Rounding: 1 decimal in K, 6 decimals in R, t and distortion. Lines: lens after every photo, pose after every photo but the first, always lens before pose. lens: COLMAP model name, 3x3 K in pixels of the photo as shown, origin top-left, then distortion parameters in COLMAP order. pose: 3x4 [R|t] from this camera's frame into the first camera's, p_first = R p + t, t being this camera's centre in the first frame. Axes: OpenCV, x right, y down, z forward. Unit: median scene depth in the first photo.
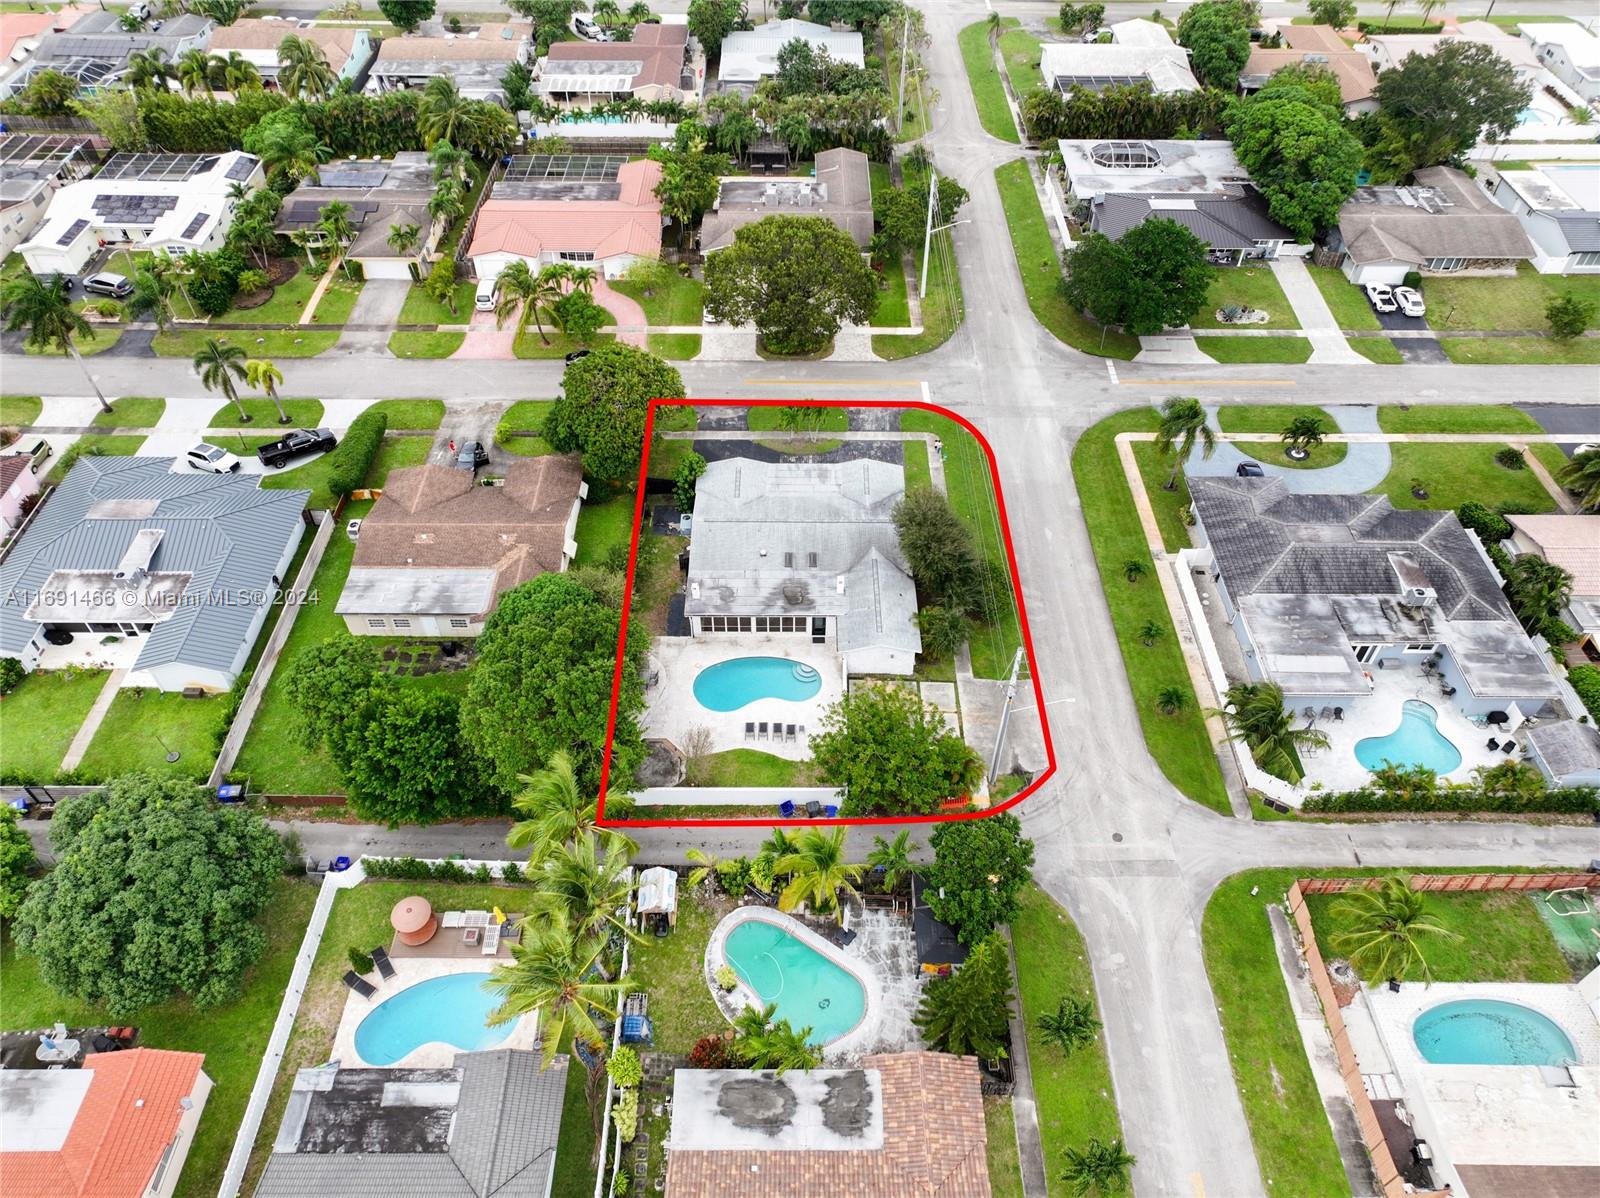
lens RADIAL K [[1115.8, 0, 789.8], [0, 1115.8, 601.8], [0, 0, 1]] dist [-0.004626, 0.019735]
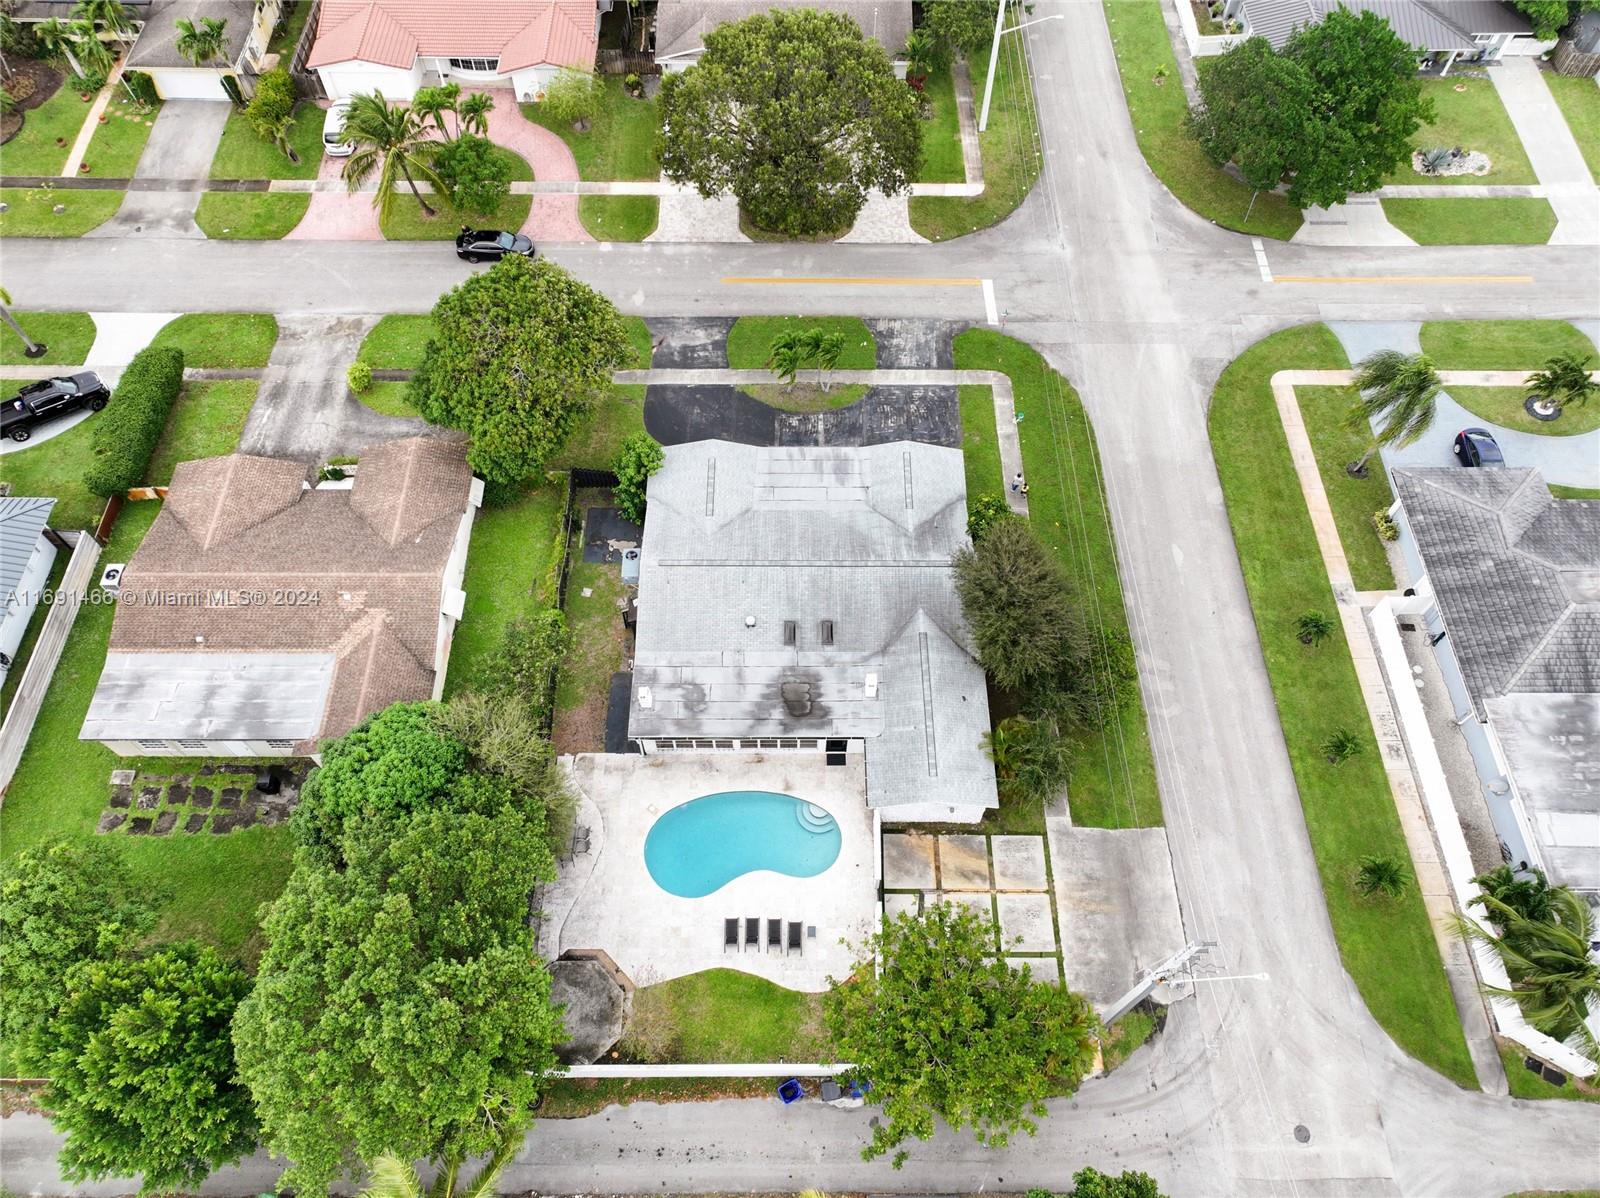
lens RADIAL K [[1115.8, 0, 793.0], [0, 1115.8, 600.6], [0, 0, 1]] dist [-0.004626, 0.019735]
pose [[0.999973, -0.003391, 0.006525, -0.003356], [0.001869, 0.975376, 0.220541, -0.193699], [-0.007112, -0.220523, 0.975356, 0.365262]]
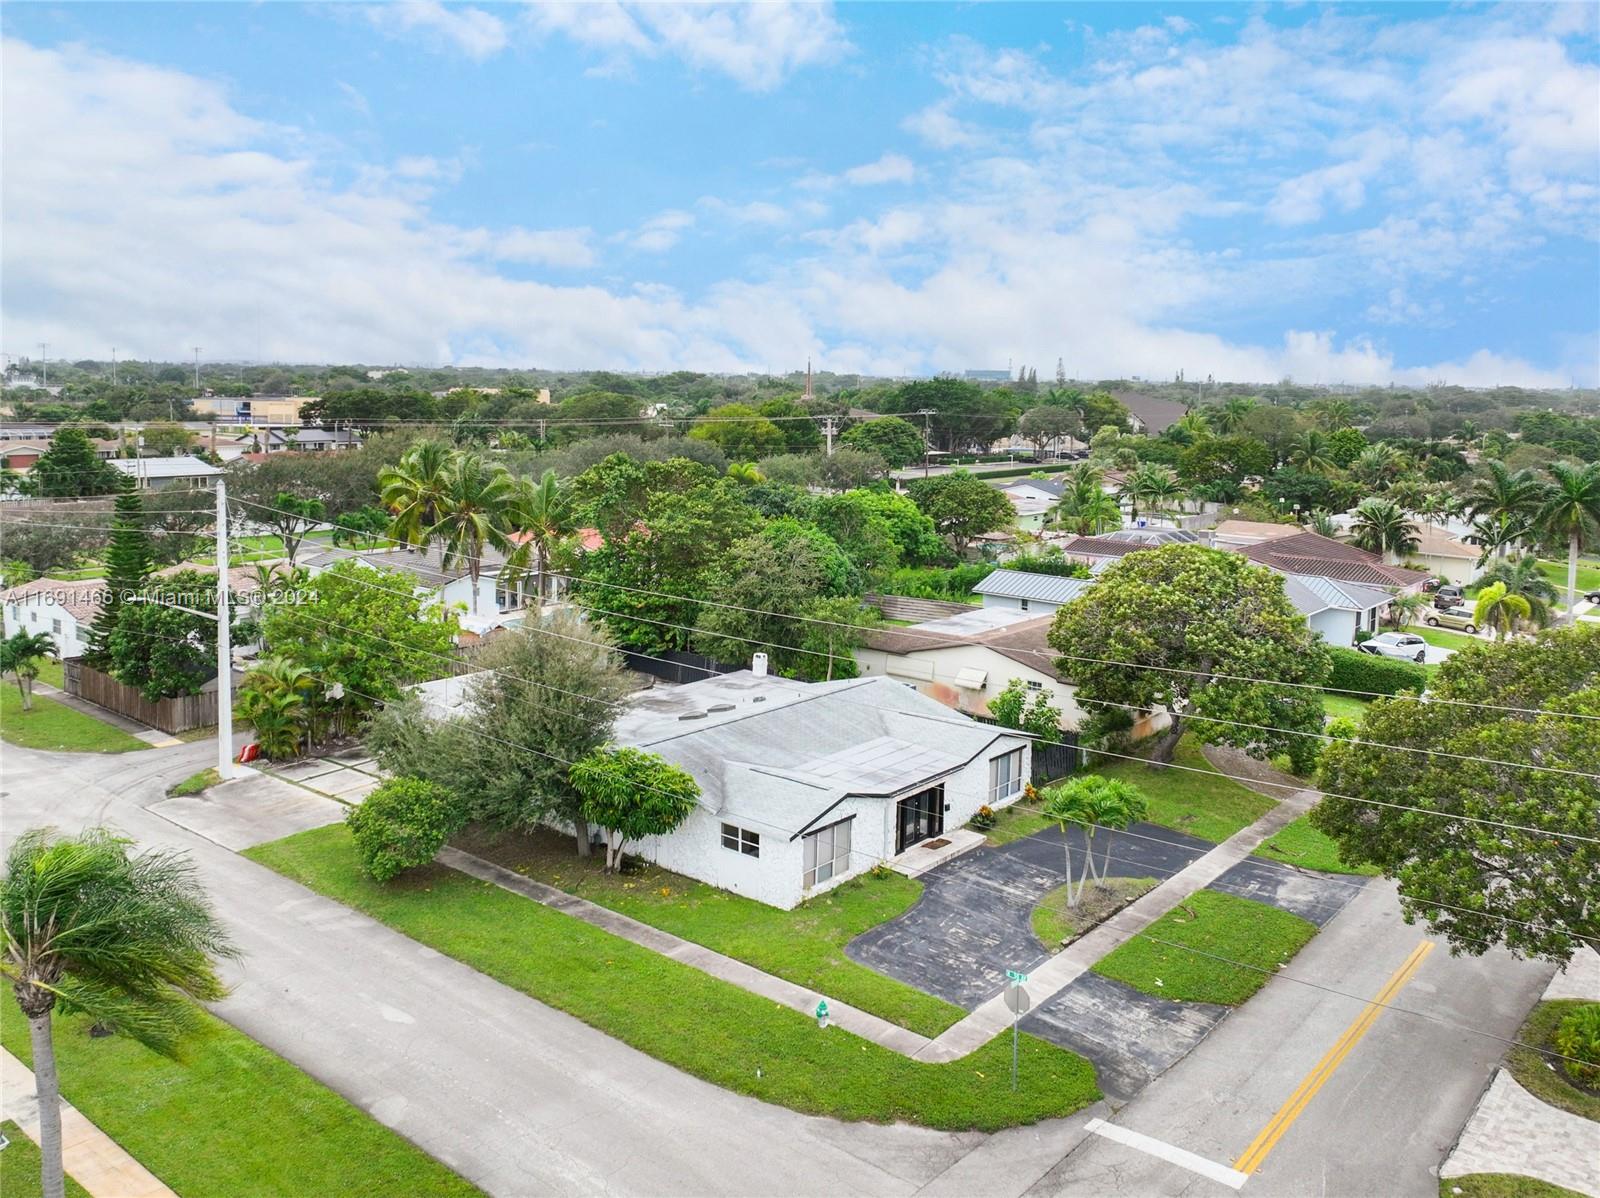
lens RADIAL K [[1312.3, 0, 797.3], [0, 1312.3, 594.0], [0, 0, 1]] dist [-0.005877, 0.007783]
pose [[-0.630891, 0.115744, -0.767190, 0.480773], [-0.573676, 0.596148, 0.561697, -0.469878], [0.522372, 0.794488, -0.309704, 1.157056]]
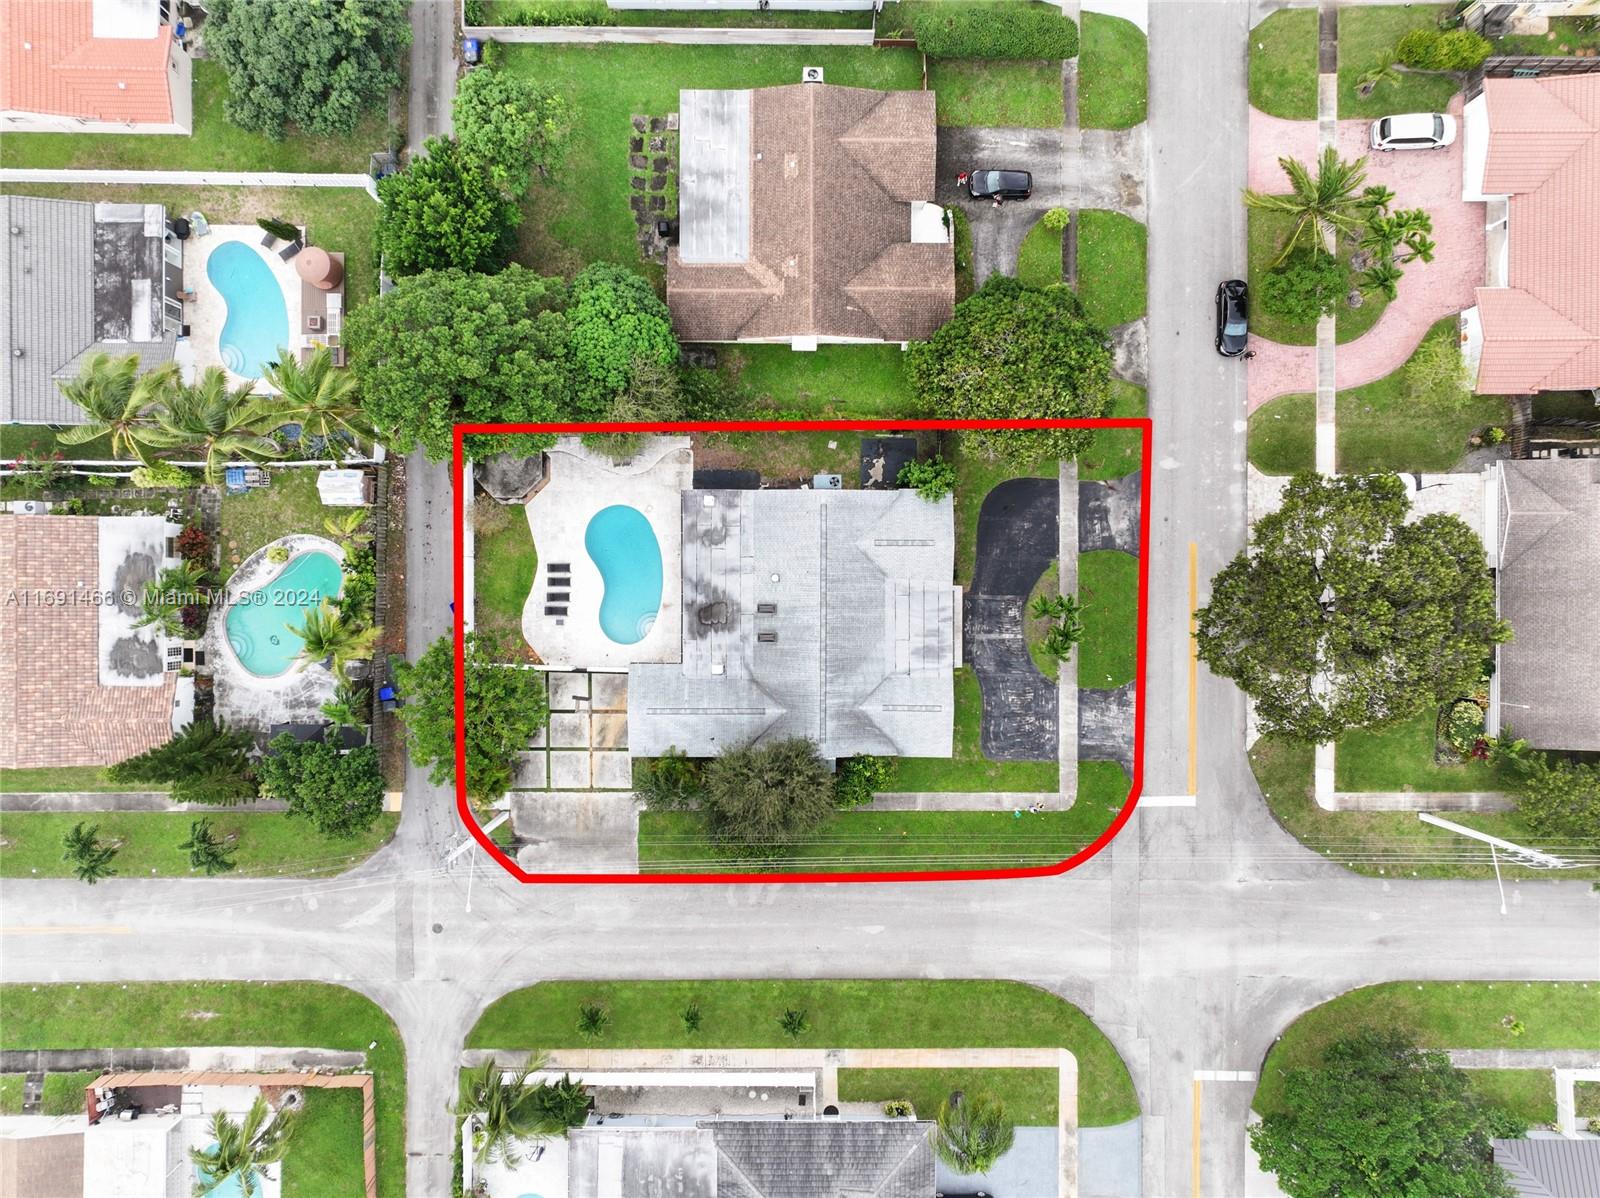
lens RADIAL K [[1115.8, 0, 797.0], [0, 1115.8, 594.3], [0, 0, 1]] dist [-0.004626, 0.019735]
pose [[0.002326, 0.999993, -0.003089, -0.008761], [-0.727750, 0.003811, 0.685832, -0.612151], [0.685839, 0.000653, 0.727753, 0.397790]]
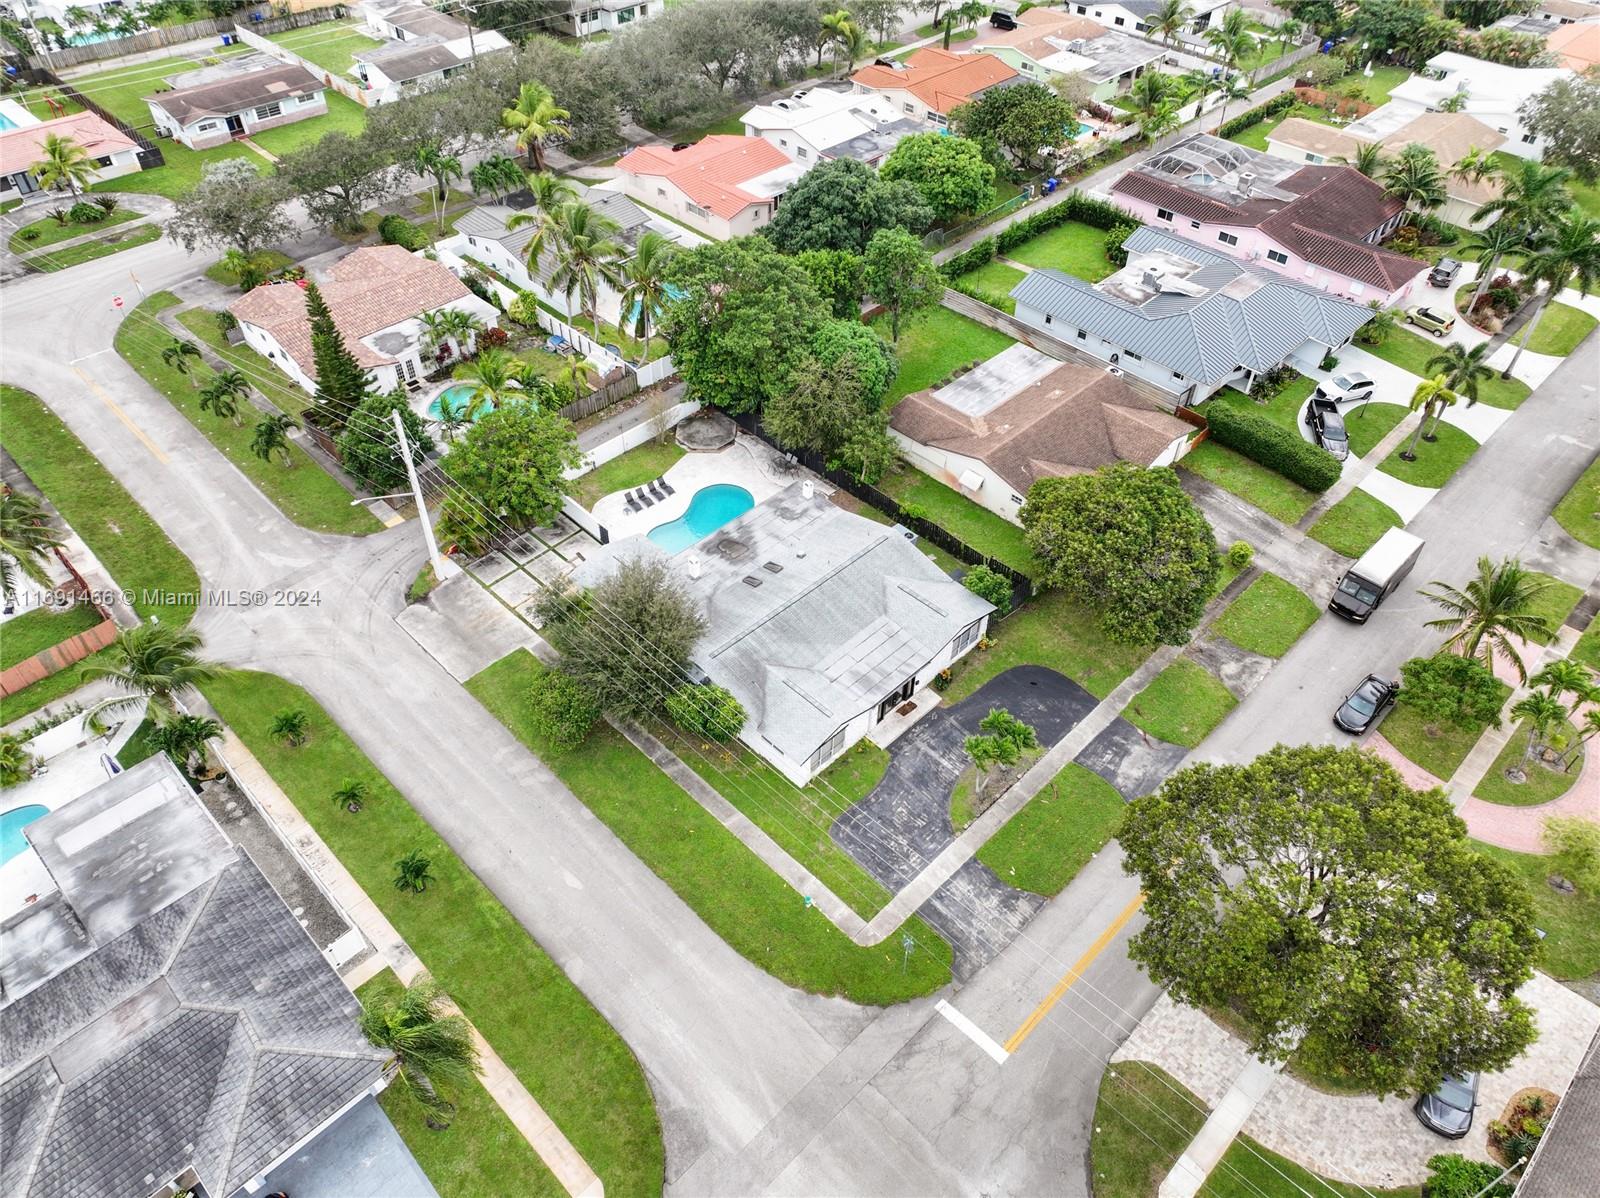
lens RADIAL K [[1115.8, 0, 801.6], [0, 1115.8, 601.8], [0, 0, 1]] dist [-0.004626, 0.019735]
pose [[-0.701331, 0.487558, -0.520022, 0.416199], [-0.526870, 0.136836, 0.838859, -0.720170], [0.480150, 0.862301, 0.160912, 0.878101]]
